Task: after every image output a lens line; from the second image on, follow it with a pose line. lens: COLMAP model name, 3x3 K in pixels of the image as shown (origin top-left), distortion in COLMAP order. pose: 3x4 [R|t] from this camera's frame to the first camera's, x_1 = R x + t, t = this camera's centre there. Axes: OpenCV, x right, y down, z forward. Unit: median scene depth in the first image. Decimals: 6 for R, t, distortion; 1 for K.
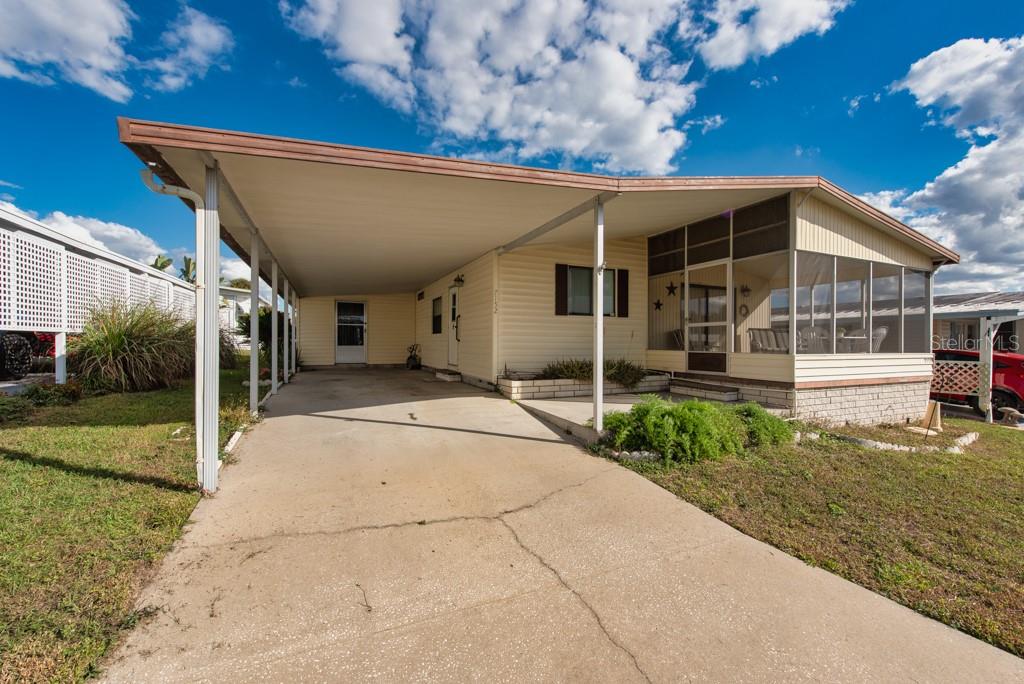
lens RADIAL K [[405.3, 0, 509.9], [0, 405.3, 338.5], [0, 0, 1]] dist [0.005856, -0.000446]
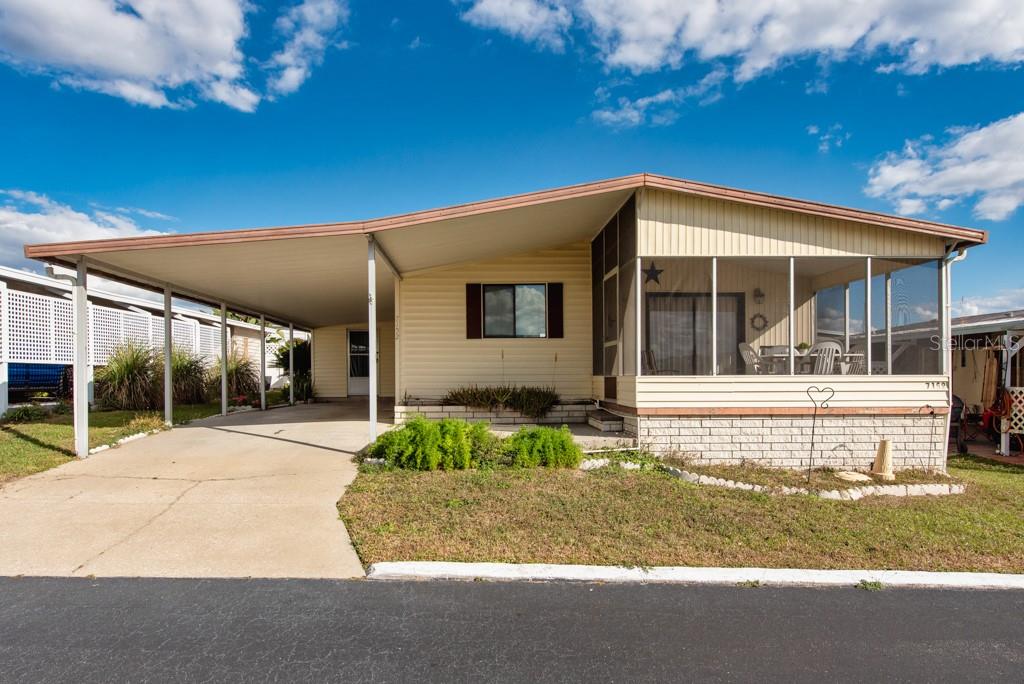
lens RADIAL K [[586.1, 0, 500.1], [0, 586.1, 397.6], [0, 0, 1]] dist [0.015495, -0.001548]
pose [[0.925596, 0.003906, -0.378493, 0.548005], [0.012913, 0.999039, 0.041889, 0.016779], [0.378293, -0.043659, 0.924656, -0.179351]]
